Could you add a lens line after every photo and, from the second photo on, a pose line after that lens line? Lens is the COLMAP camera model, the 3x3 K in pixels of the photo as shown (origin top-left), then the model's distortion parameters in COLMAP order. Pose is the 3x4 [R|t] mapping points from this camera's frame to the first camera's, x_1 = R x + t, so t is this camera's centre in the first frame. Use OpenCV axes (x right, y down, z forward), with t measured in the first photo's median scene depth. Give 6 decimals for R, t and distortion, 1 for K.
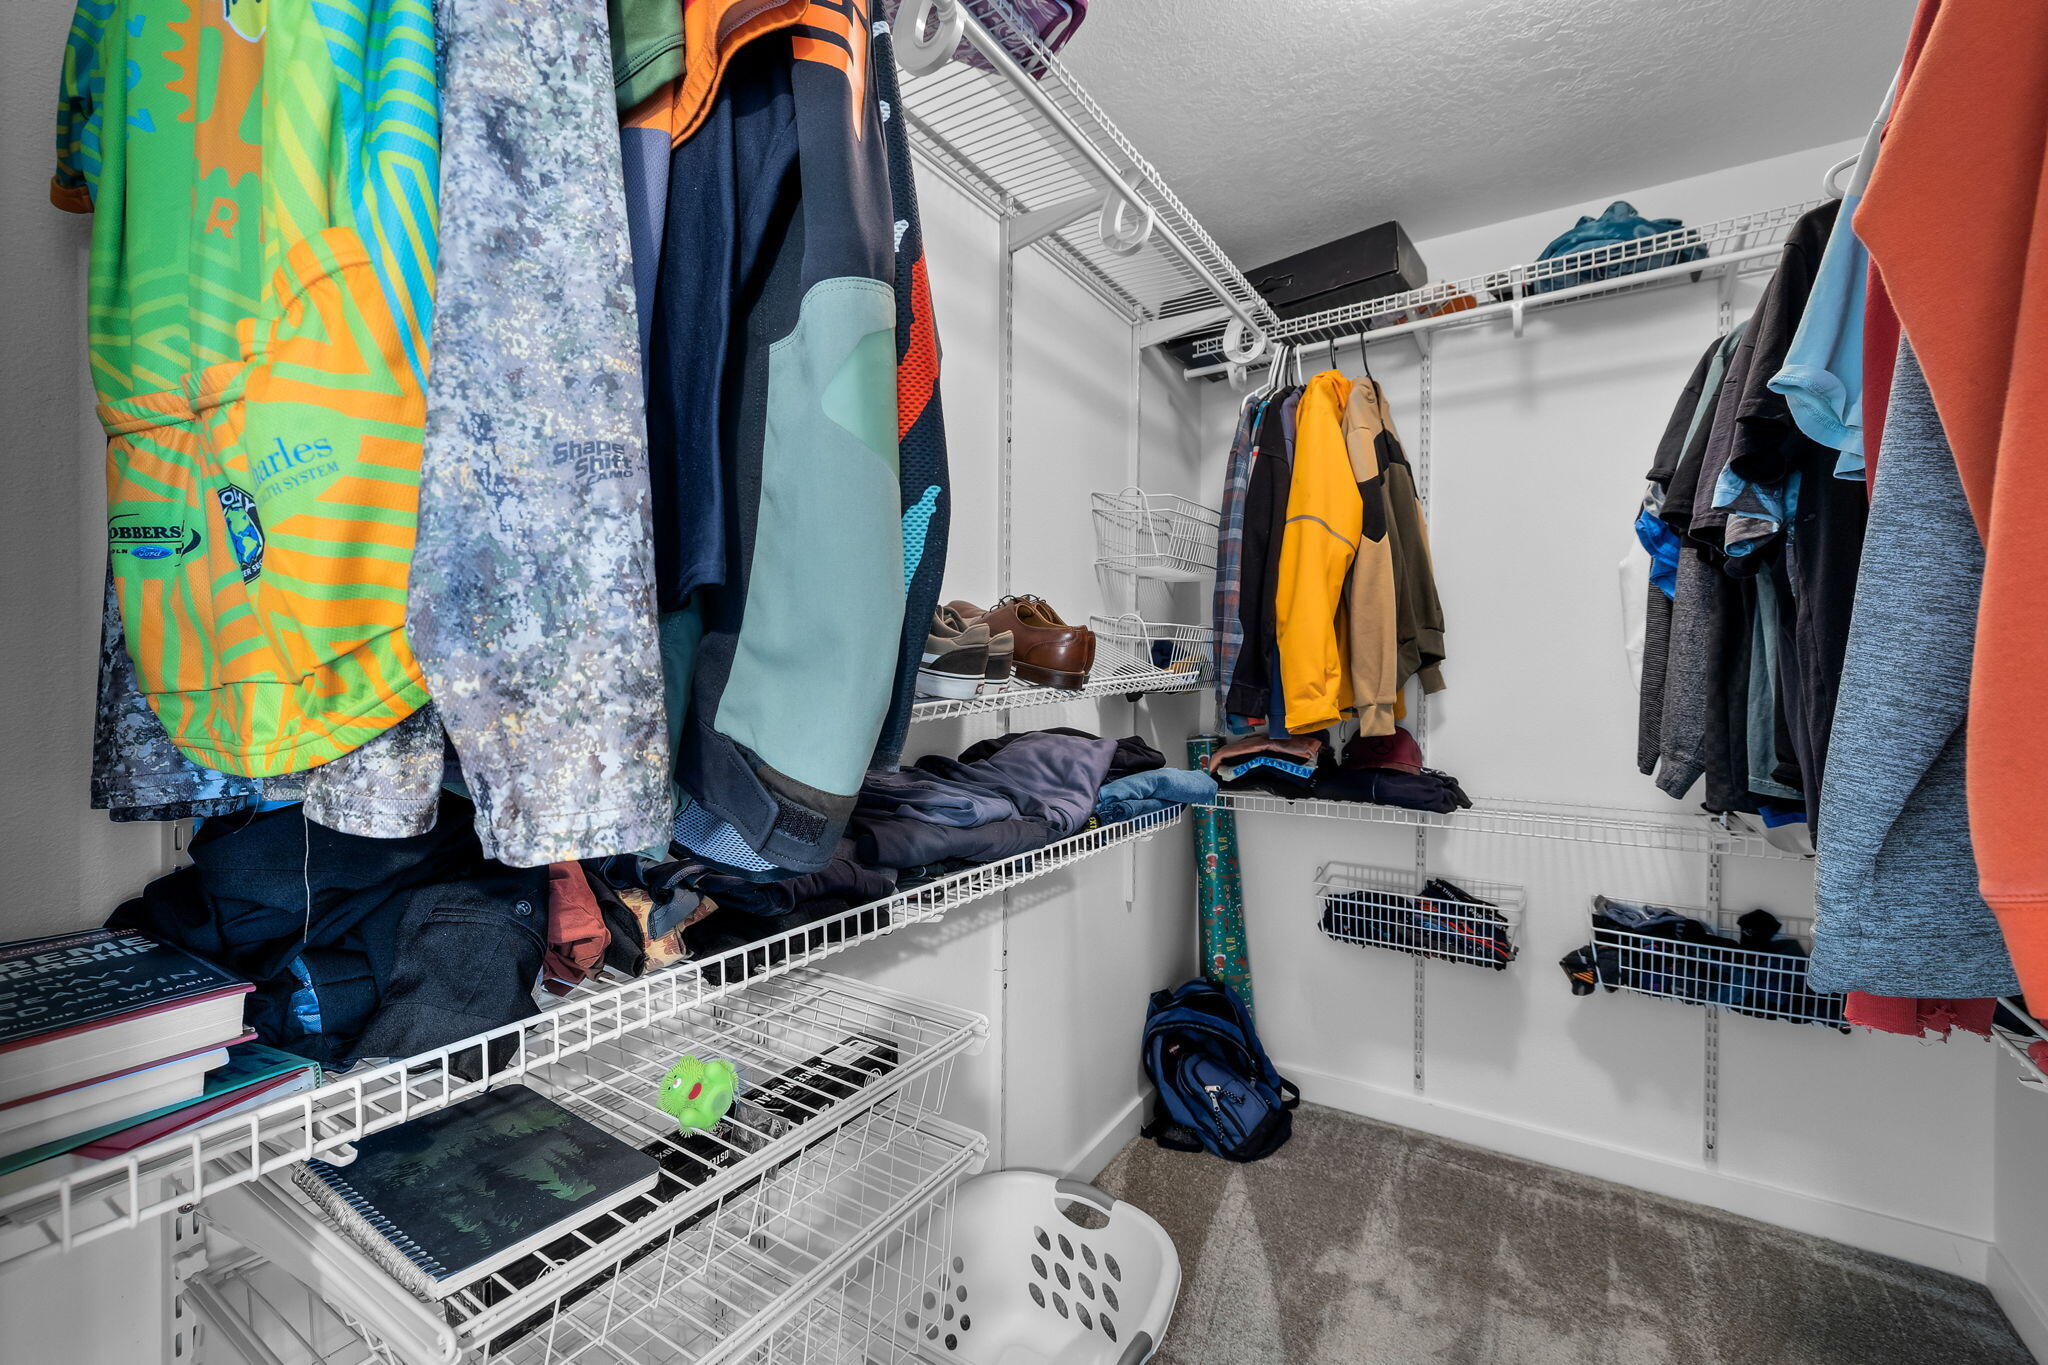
lens RADIAL K [[863.5, 0, 1012.2], [0, 863.5, 670.2], [0, 0, 1]] dist [-0.000747, 0.001563]
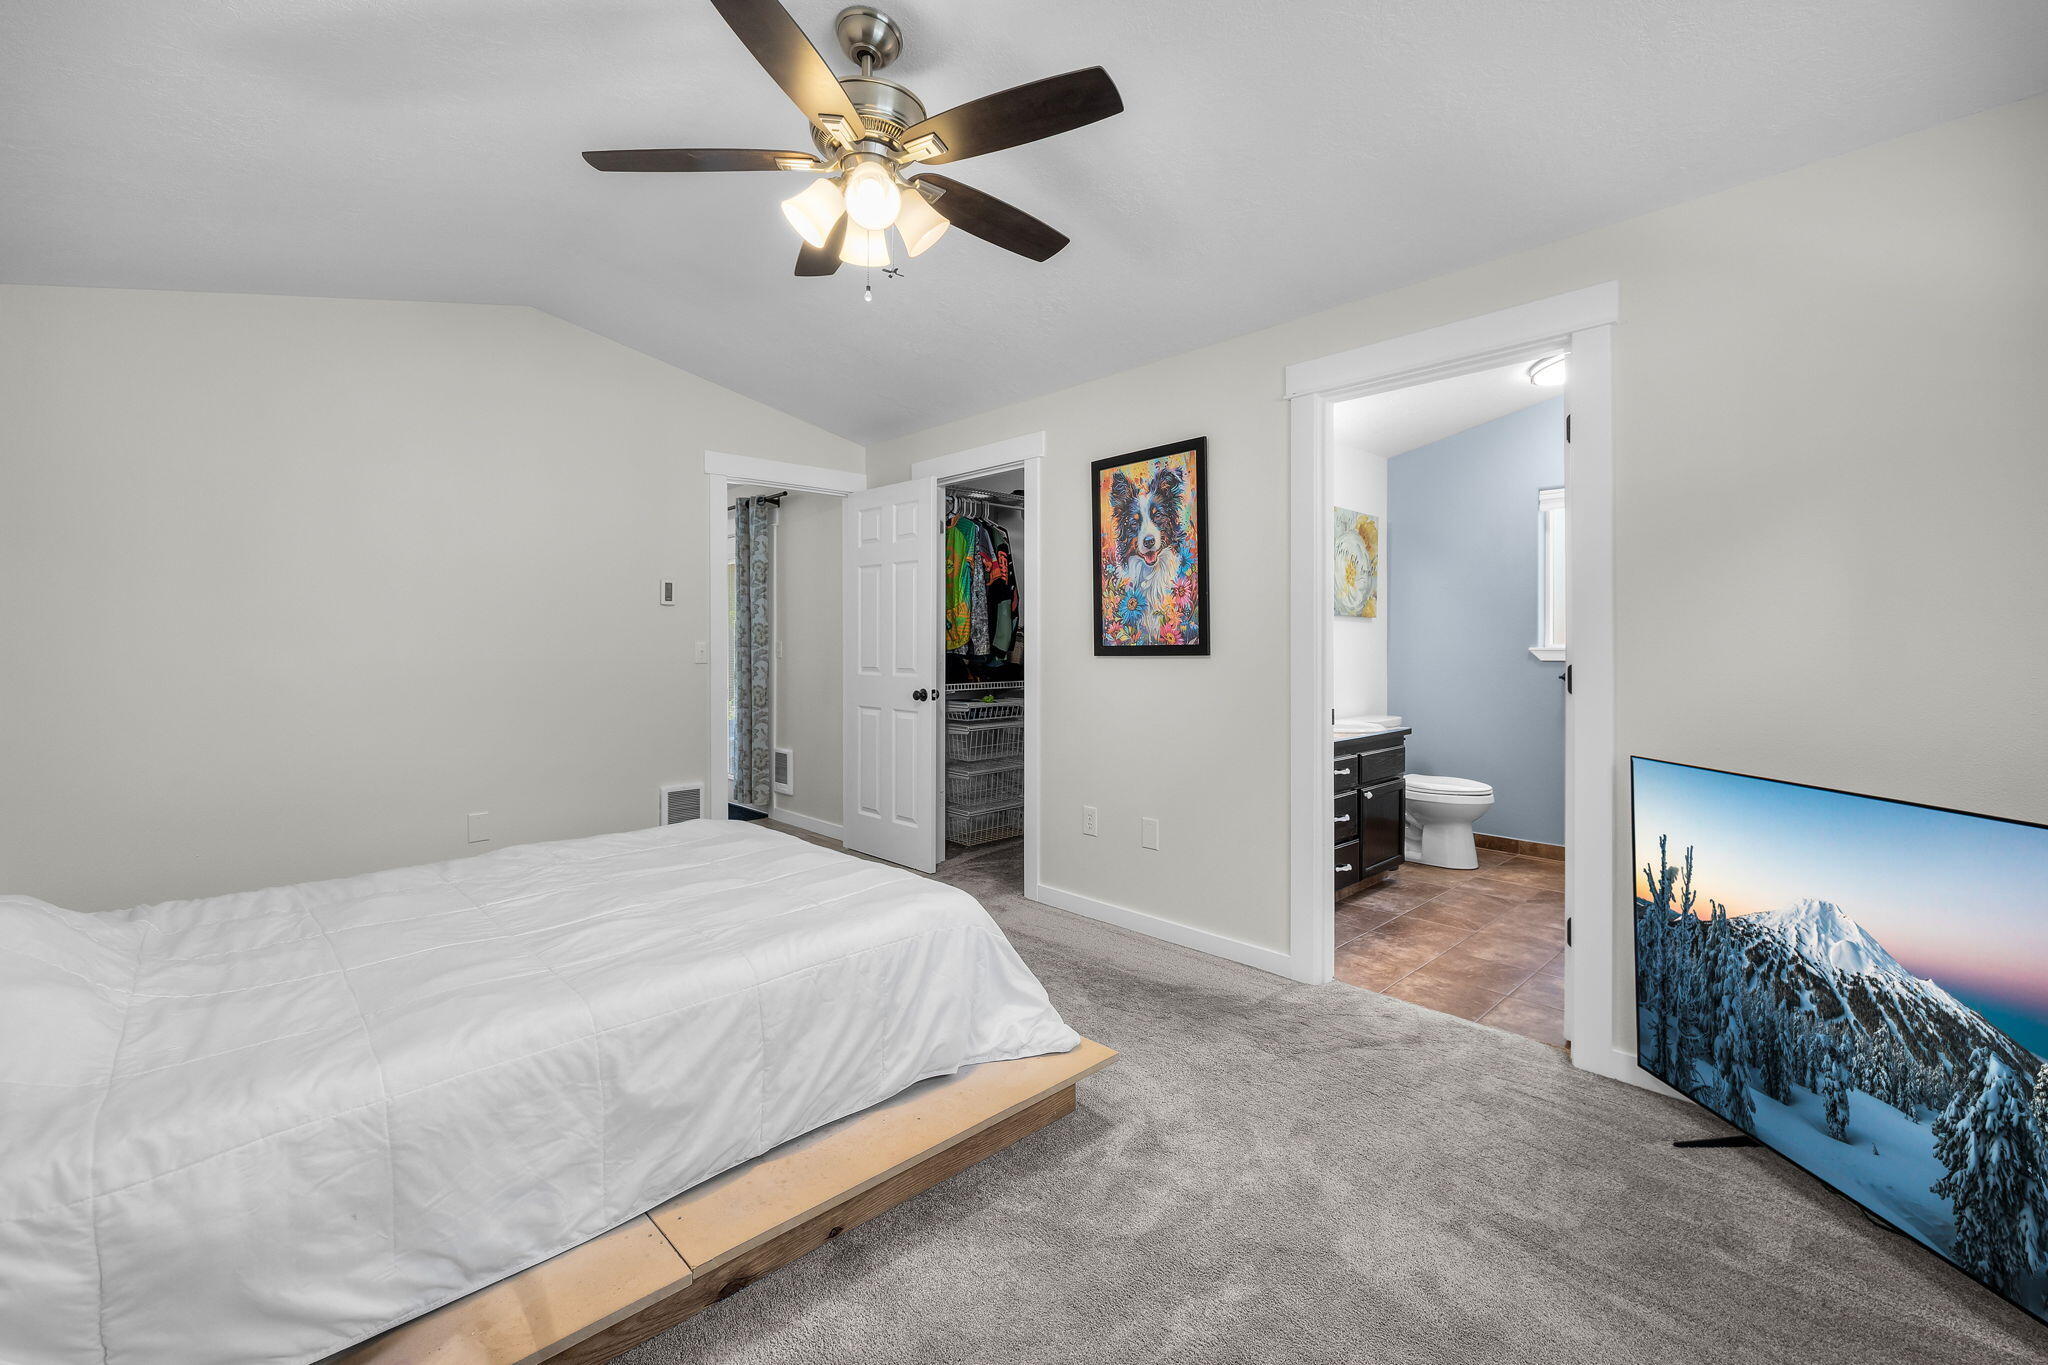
lens RADIAL K [[863.5, 0, 1022.9], [0, 863.5, 661.6], [0, 0, 1]] dist [-0.000747, 0.001563]
pose [[0.972621, 0.001758, -0.232392, 0.578791], [0.001516, 0.999902, 0.013910, 0.031543], [0.232393, -0.013882, 0.972523, -2.160919]]
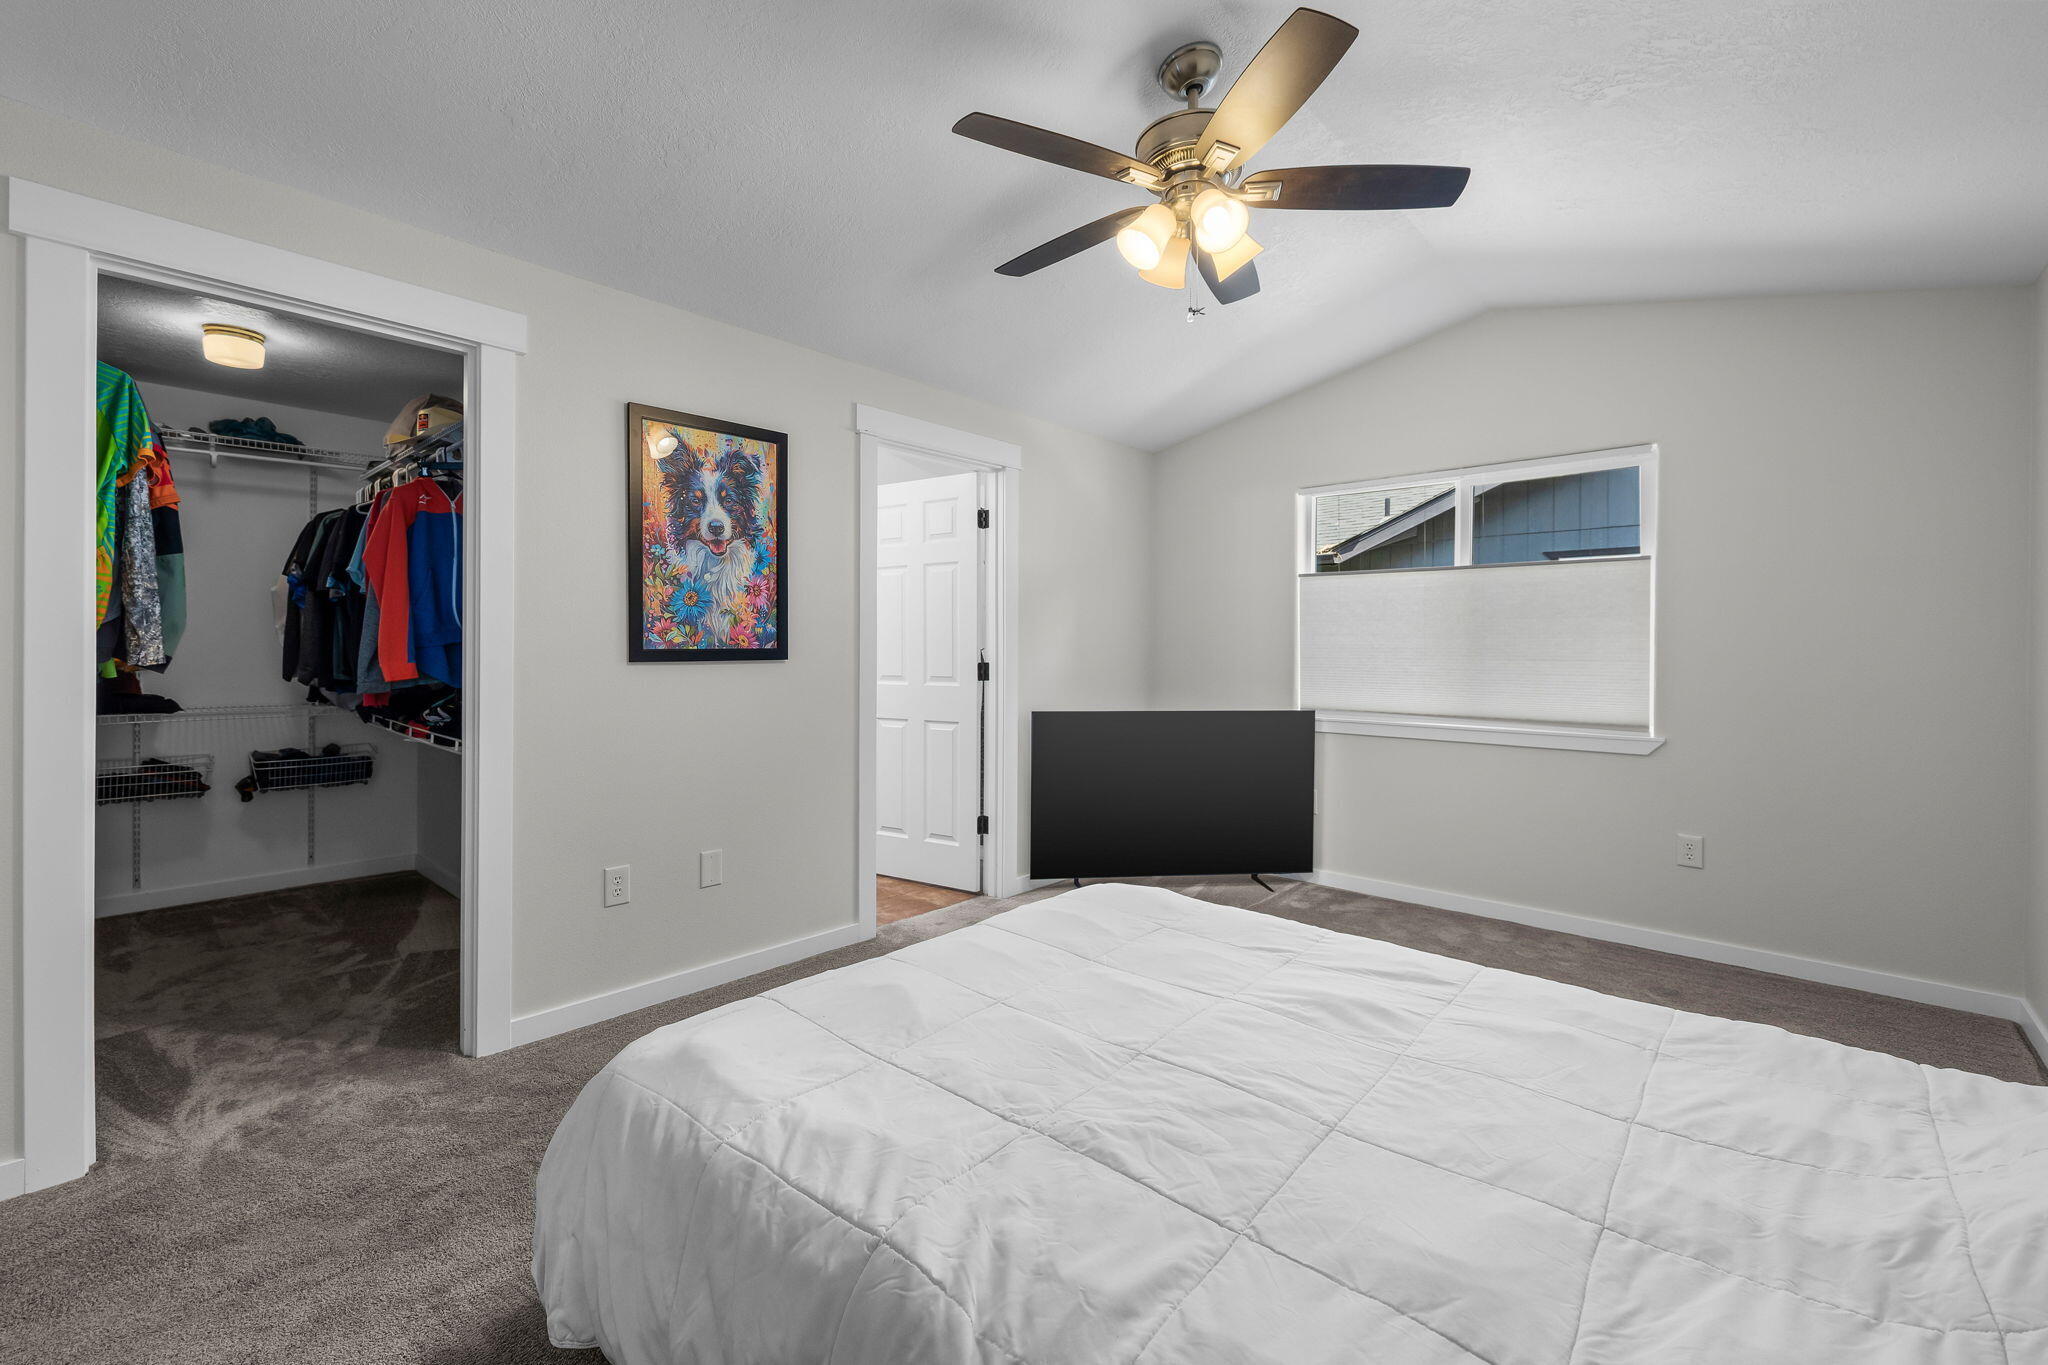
lens RADIAL K [[863.5, 0, 1015.5], [0, 863.5, 666.6], [0, 0, 1]] dist [-0.000747, 0.001563]
pose [[0.160652, -0.020675, 0.986795, -1.052709], [-0.002869, 0.999767, 0.021414, 0.020193], [-0.987007, -0.006271, 0.160555, -1.107146]]
